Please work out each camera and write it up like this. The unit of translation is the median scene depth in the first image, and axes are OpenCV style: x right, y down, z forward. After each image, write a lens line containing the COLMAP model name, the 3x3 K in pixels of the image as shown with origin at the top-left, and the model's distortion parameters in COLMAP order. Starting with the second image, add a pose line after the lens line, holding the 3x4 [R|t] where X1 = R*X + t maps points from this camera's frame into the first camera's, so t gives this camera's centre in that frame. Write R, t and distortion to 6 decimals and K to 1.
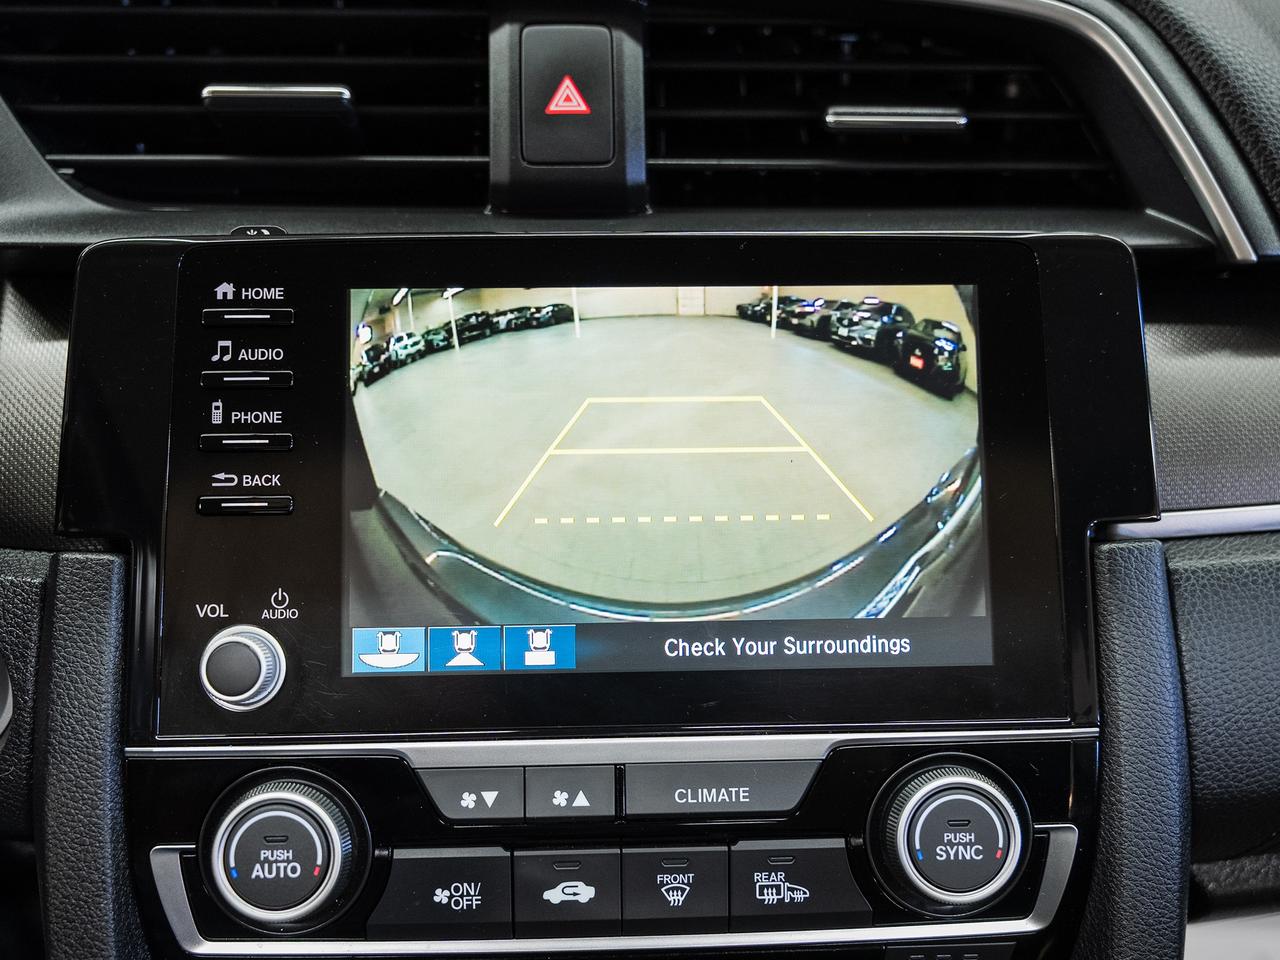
lens RADIAL K [[1424.0, 0, 668.2], [0, 1424.0, 490.2], [0, 0, 1]] dist [0.032295, 0.000000]
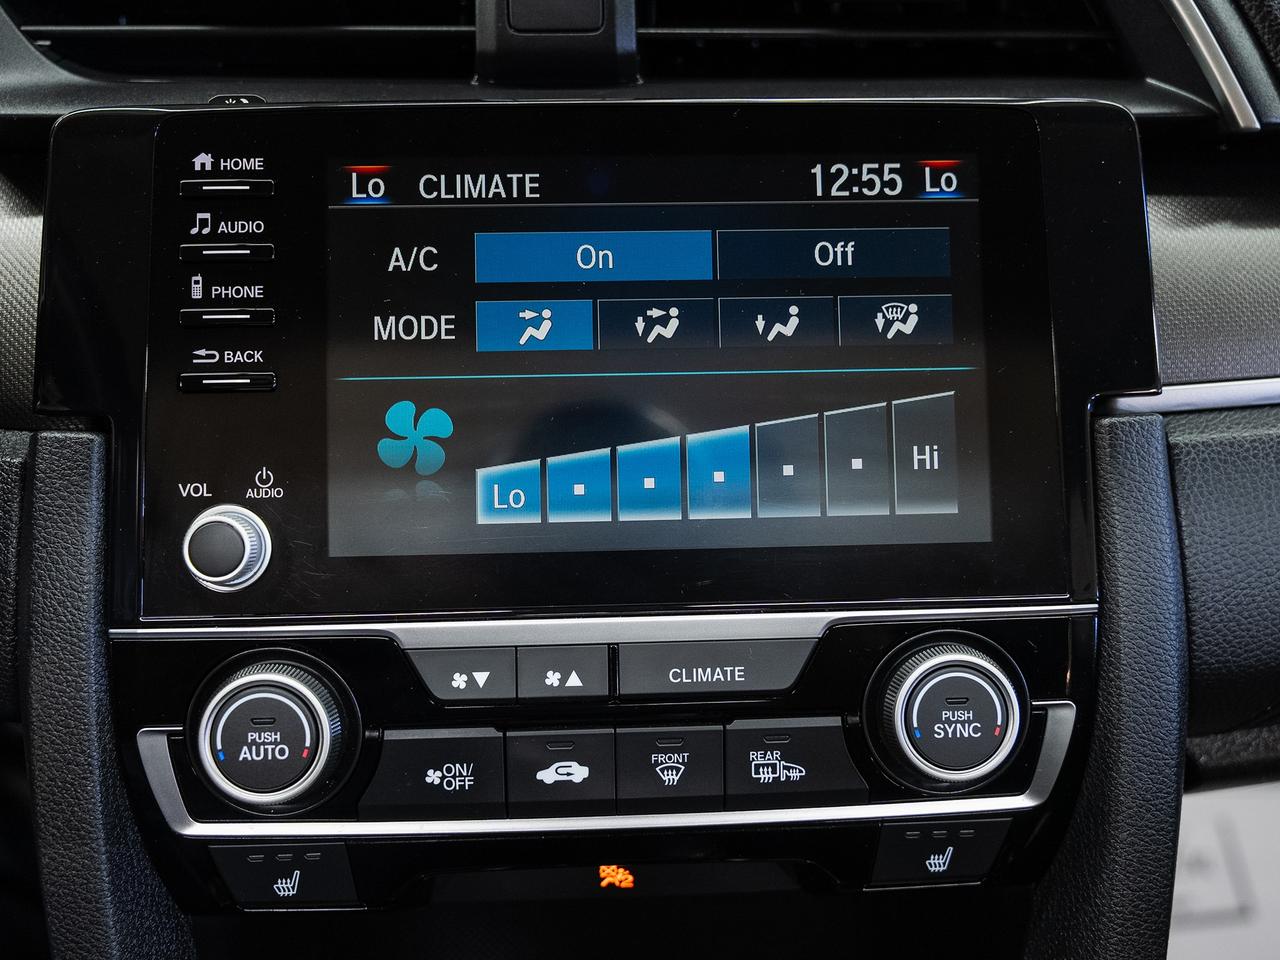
lens RADIAL K [[1320.7, 0, 668.5], [0, 1320.7, 442.8], [0, 0, 1]] dist [0.017135, 0.000000]
pose [[0.999971, -0.004915, 0.005811, -0.000246], [0.004668, 0.999117, 0.041747, 0.015427], [-0.006011, -0.041719, 0.999111, 0.092831]]
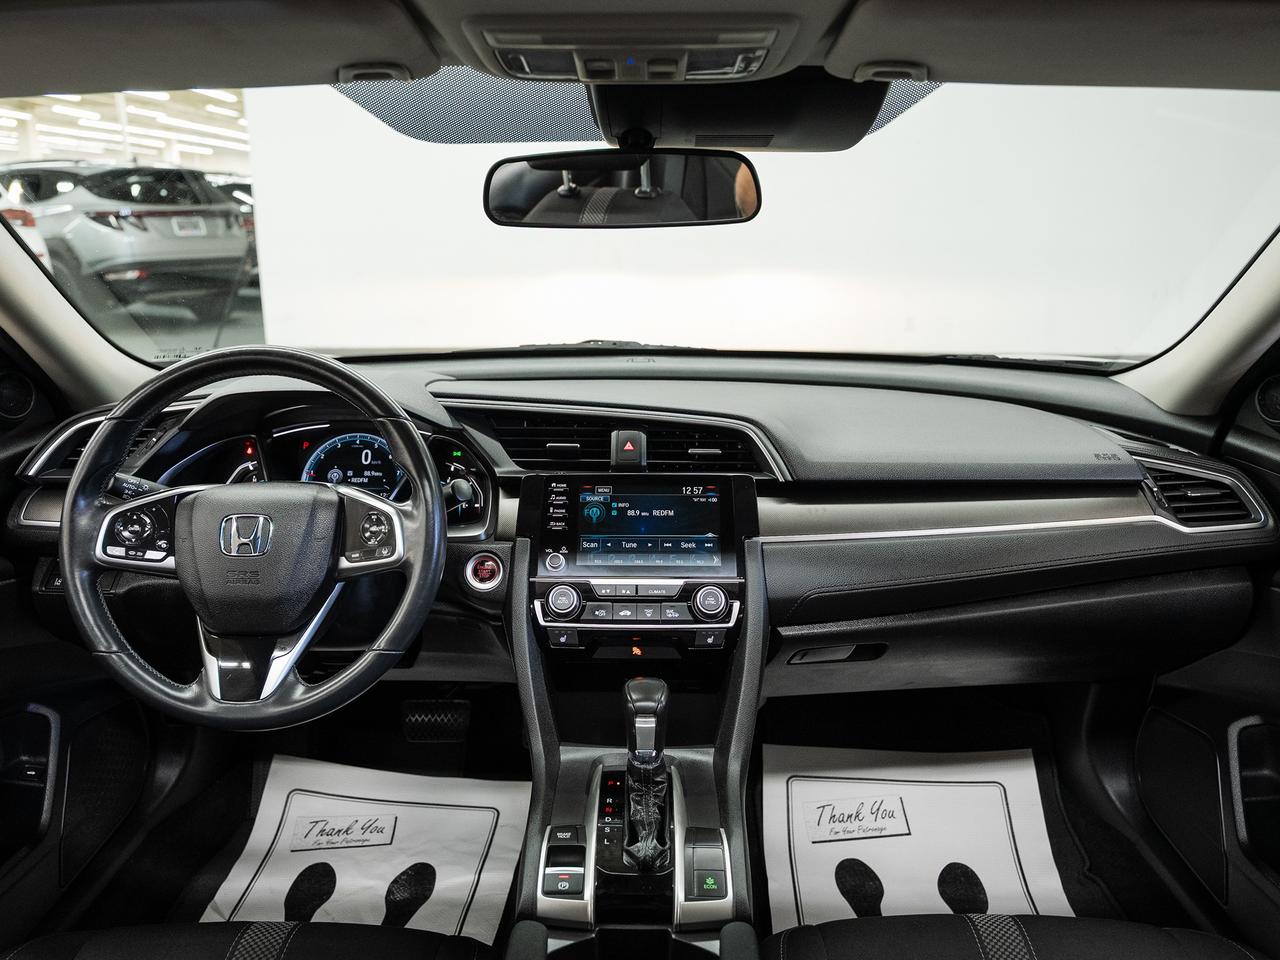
lens RADIAL K [[949.6, 0, 641.5], [0, 949.6, 481.3], [0, 0, 1]] dist [-0.045337, -0.002769]
pose [[0.998600, 0.006487, -0.052494, 0.134414], [-0.020539, 0.962124, -0.271838, 0.682726], [0.048742, 0.272536, 0.960910, -1.949970]]
